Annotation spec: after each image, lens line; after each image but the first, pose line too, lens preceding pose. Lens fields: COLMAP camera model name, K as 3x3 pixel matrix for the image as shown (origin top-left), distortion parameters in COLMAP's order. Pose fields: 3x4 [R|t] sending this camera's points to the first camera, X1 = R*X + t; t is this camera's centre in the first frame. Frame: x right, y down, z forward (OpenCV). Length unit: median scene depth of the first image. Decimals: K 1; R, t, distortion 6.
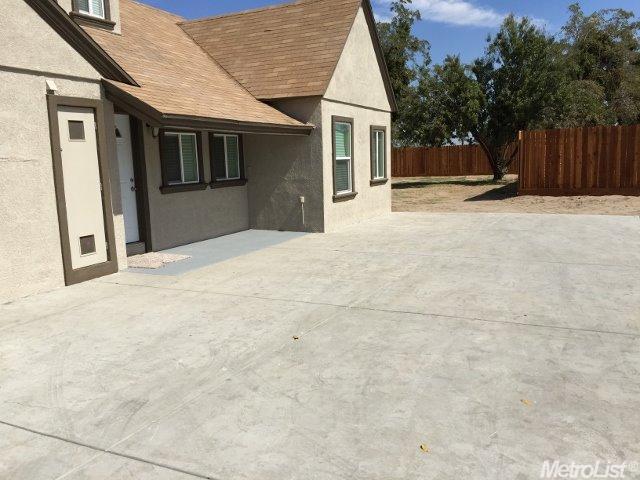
lens RADIAL K [[549.7, 0, 319.1], [0, 549.7, 243.8], [0, 0, 1]] dist [0.082045, -0.115180]
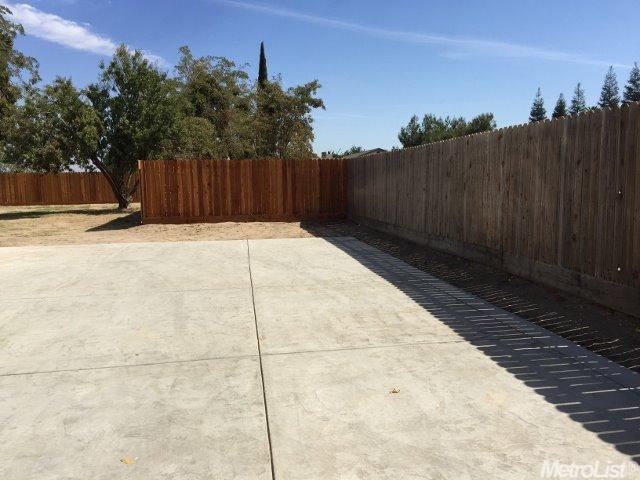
lens RADIAL K [[549.7, 0, 320.4], [0, 549.7, 238.5], [0, 0, 1]] dist [0.082045, -0.115180]
pose [[0.800005, -0.044414, 0.598347, 0.027231], [0.079928, 0.996257, -0.032915, -0.004896], [-0.594646, 0.074157, 0.800561, 0.019067]]
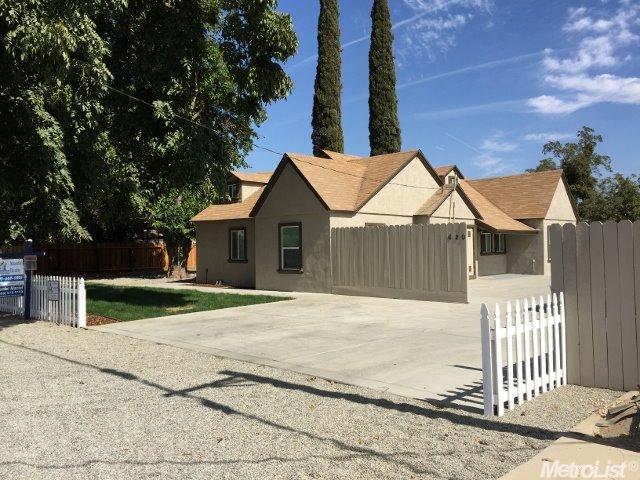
lens RADIAL K [[549.7, 0, 317.7], [0, 549.7, 236.9], [0, 0, 1]] dist [0.082045, -0.115180]
pose [[0.950717, 0.014099, -0.309738, -0.165336], [-0.063648, 0.986566, -0.150455, 0.221373], [0.303456, 0.162754, 0.938843, -1.433902]]
